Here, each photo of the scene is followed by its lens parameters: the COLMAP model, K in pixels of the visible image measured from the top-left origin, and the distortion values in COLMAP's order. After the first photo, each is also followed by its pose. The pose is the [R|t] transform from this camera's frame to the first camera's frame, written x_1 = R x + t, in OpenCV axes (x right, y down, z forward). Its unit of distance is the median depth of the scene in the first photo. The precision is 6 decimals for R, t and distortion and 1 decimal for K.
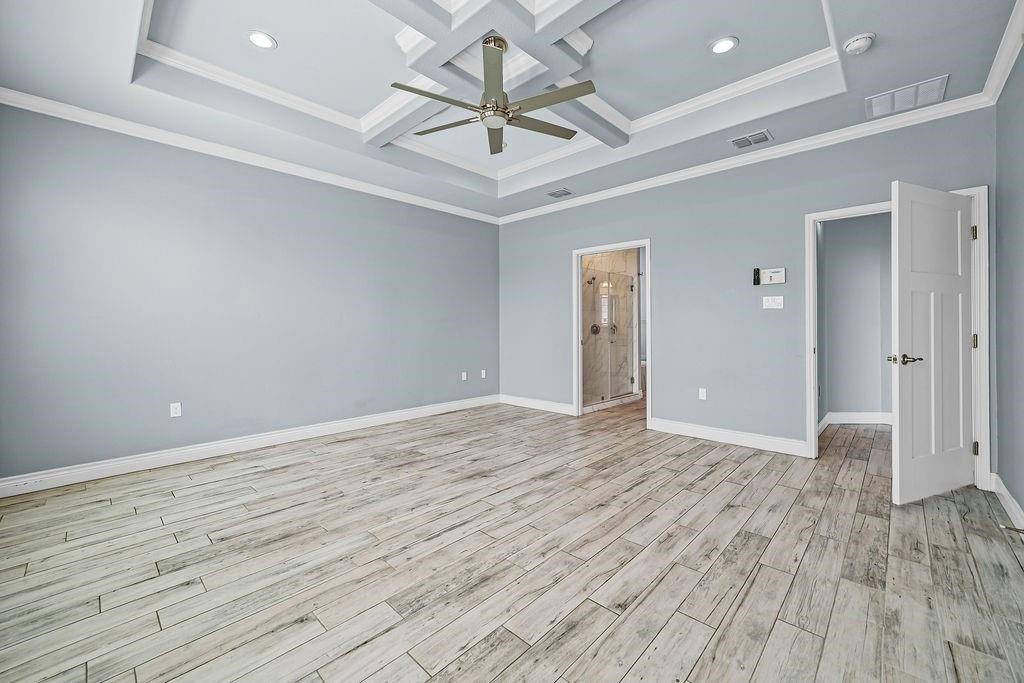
lens RADIAL K [[405.9, 0, 514.8], [0, 405.9, 331.2], [0, 0, 1]] dist [0.000012, 0.000338]
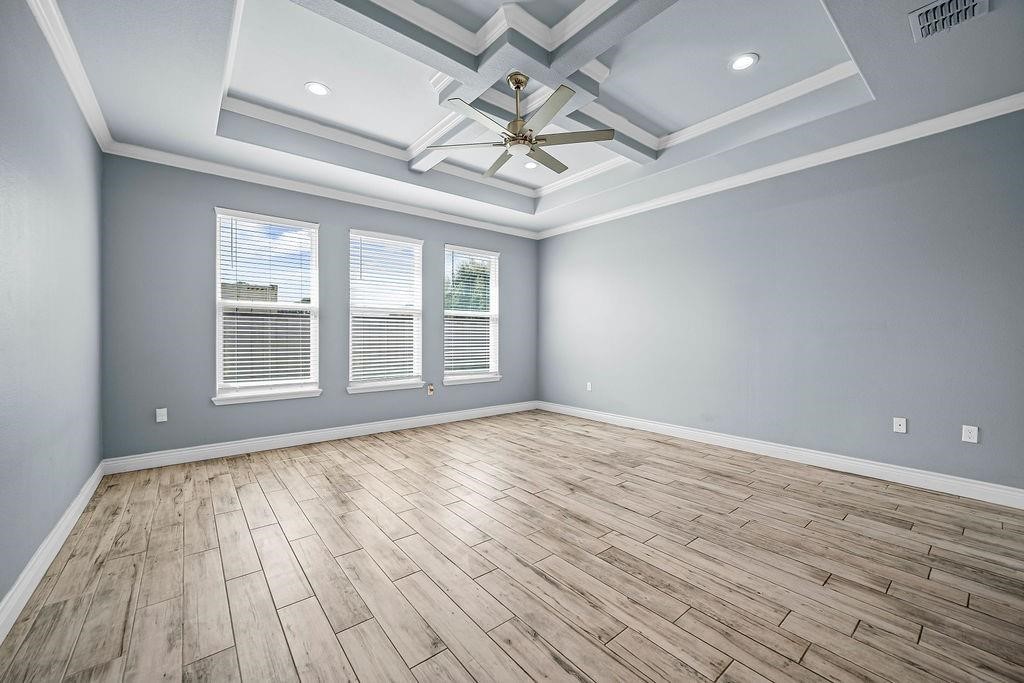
lens RADIAL K [[405.9, 0, 514.8], [0, 405.9, 331.2], [0, 0, 1]] dist [0.000012, 0.000338]
pose [[-0.127906, -0.012287, -0.991710, 0.887243], [-0.009437, 0.999893, -0.011172, -0.011609], [0.991741, 0.007930, -0.128008, 0.950053]]
